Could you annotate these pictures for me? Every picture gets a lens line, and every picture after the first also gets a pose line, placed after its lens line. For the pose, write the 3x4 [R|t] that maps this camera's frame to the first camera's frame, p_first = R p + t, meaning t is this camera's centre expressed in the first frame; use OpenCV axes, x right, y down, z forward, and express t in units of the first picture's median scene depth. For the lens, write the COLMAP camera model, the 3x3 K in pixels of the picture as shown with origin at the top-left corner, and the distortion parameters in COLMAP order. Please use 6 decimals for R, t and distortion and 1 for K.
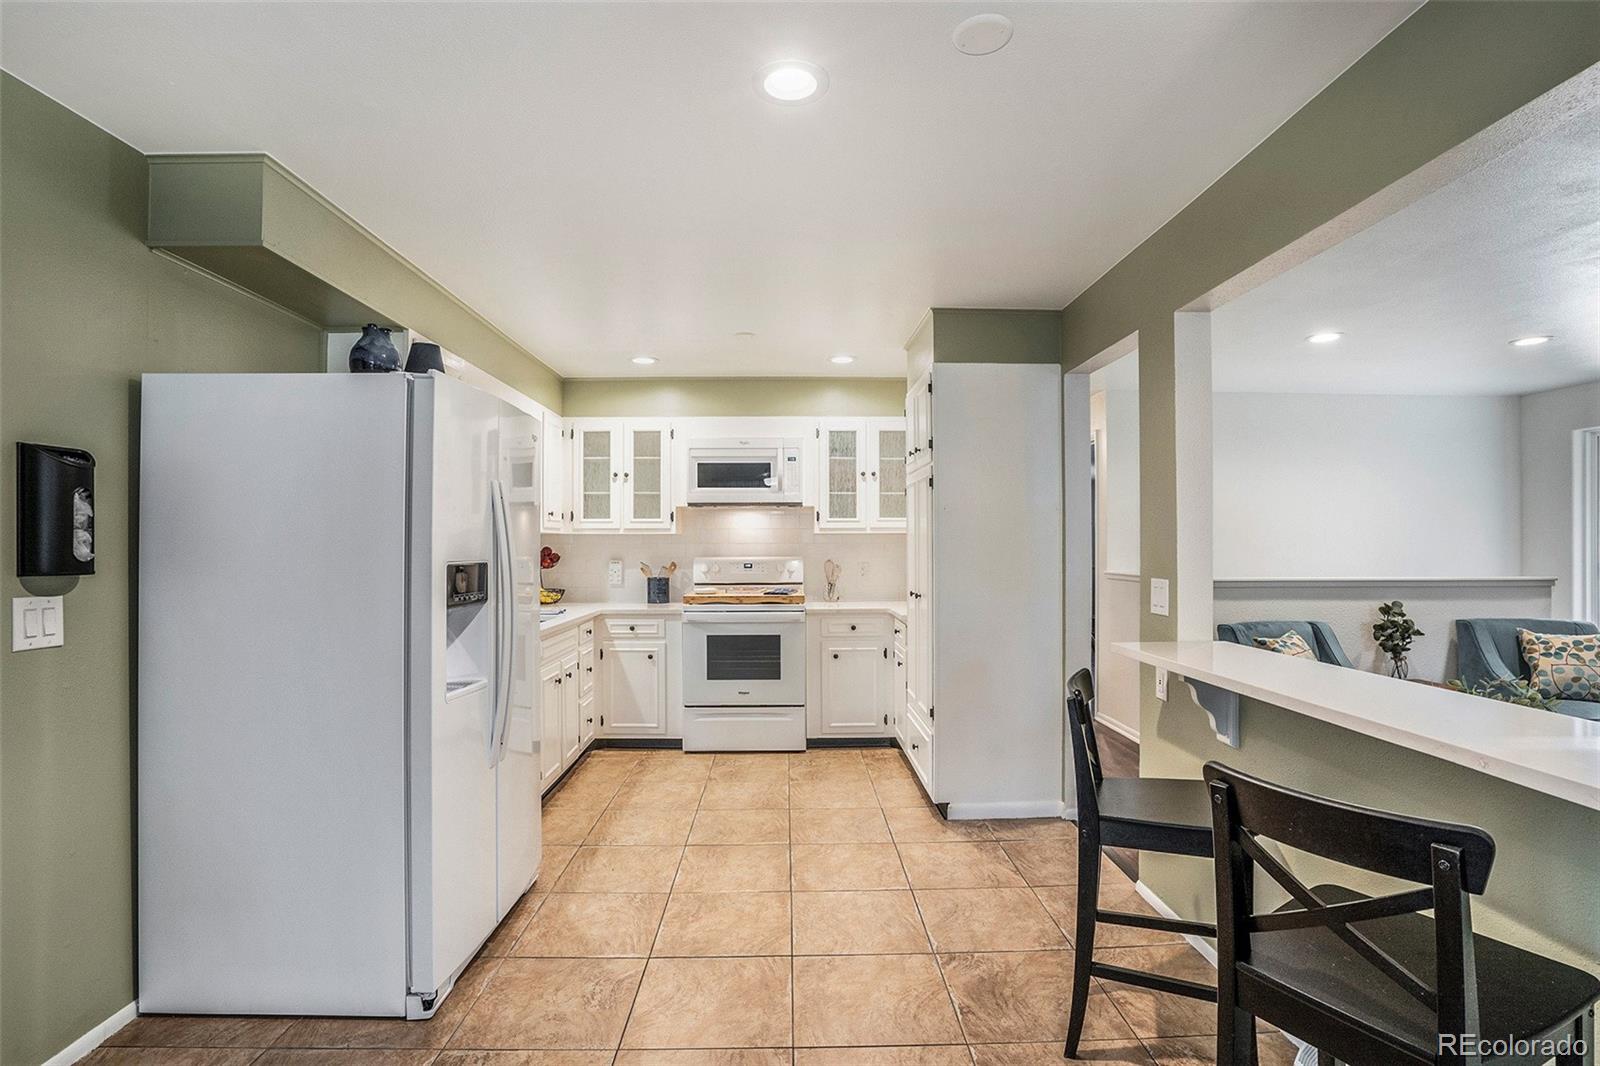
lens RADIAL K [[766.0, 0, 793.4], [0, 766.0, 540.2], [0, 0, 1]] dist [-0.052502, 0.008997]
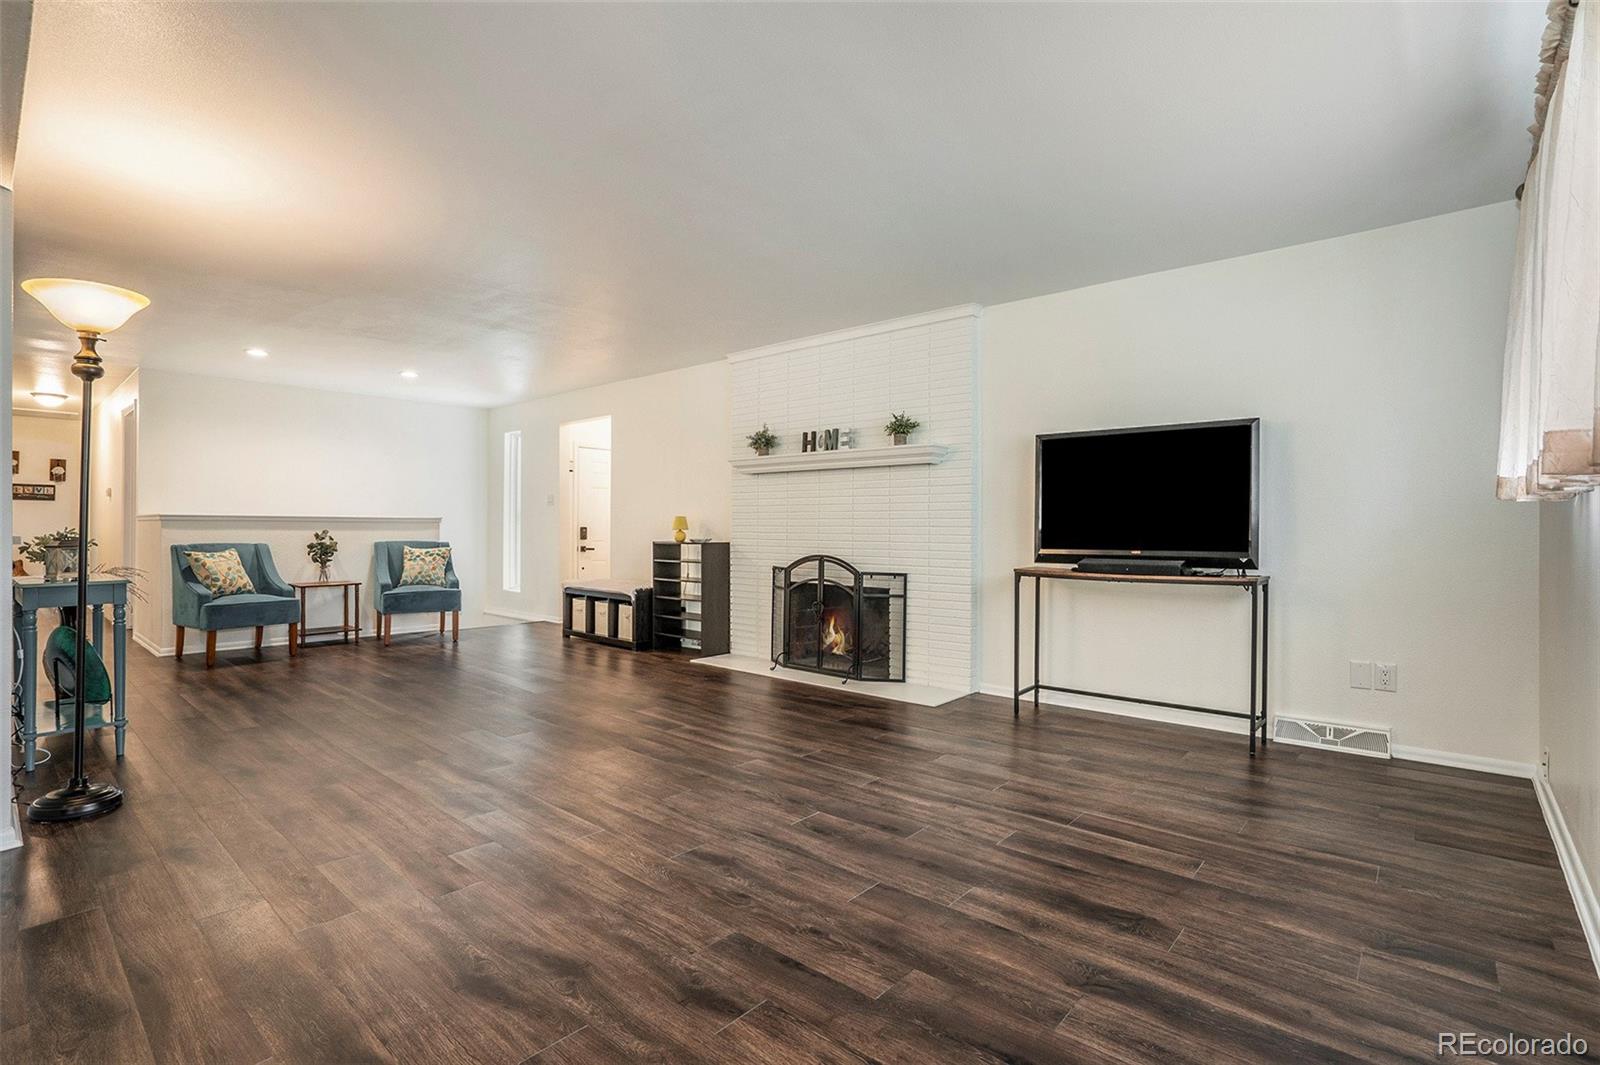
lens RADIAL K [[766.0, 0, 785.8], [0, 766.0, 536.9], [0, 0, 1]] dist [-0.052502, 0.008997]
pose [[0.676208, -0.005724, 0.736689, 0.286189], [-0.007079, 0.999873, 0.014267, 0.062981], [-0.736677, -0.014863, 0.676081, -0.725248]]
